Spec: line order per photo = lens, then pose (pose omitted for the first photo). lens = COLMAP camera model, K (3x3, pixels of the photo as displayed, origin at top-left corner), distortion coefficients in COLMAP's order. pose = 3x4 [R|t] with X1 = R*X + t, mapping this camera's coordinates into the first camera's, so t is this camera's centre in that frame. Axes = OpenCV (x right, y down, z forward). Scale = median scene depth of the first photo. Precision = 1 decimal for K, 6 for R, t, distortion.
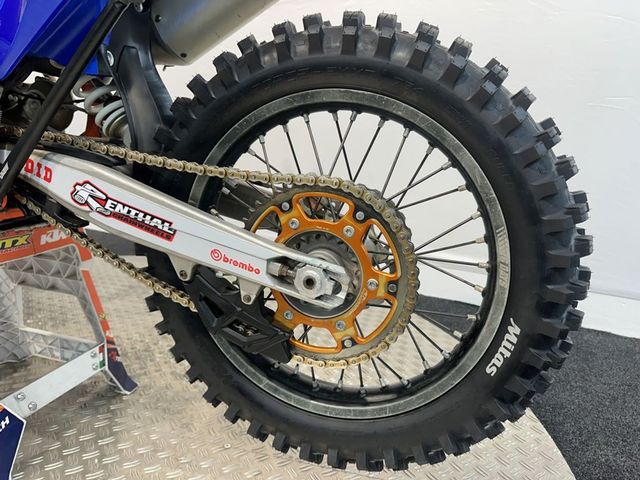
lens RADIAL K [[441.0, 0, 307.2], [0, 441.0, 240.6], [0, 0, 1]] dist [0.063564, -0.000160]
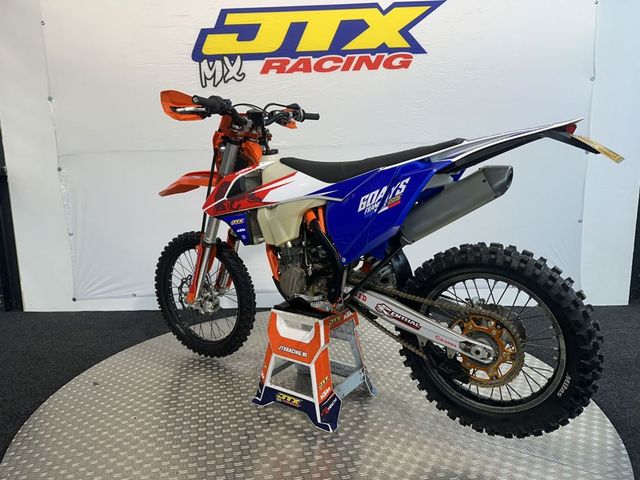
lens RADIAL K [[431.8, 0, 316.8], [0, 431.8, 240.7], [0, 0, 1]] dist [0.000329, 0.001504]
pose [[0.952159, -0.006834, -0.305527, -0.101101], [-0.016105, 0.997239, -0.072496, -0.316406], [0.305179, 0.073948, 0.949420, -1.529232]]
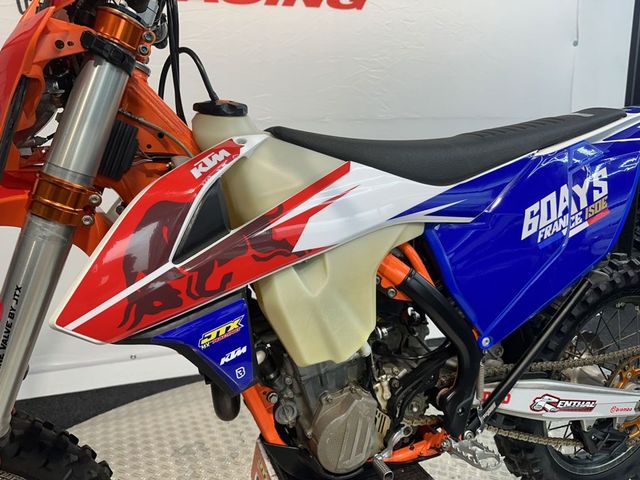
lens RADIAL K [[456.2, 0, 317.9], [0, 456.2, 239.9], [0, 0, 1]] dist [-0.007815, -0.005840]
pose [[0.778565, -0.172619, 0.603357, -1.906632], [0.195869, 0.980239, 0.027696, -0.826454], [-0.596215, 0.096616, 0.796990, 0.240810]]
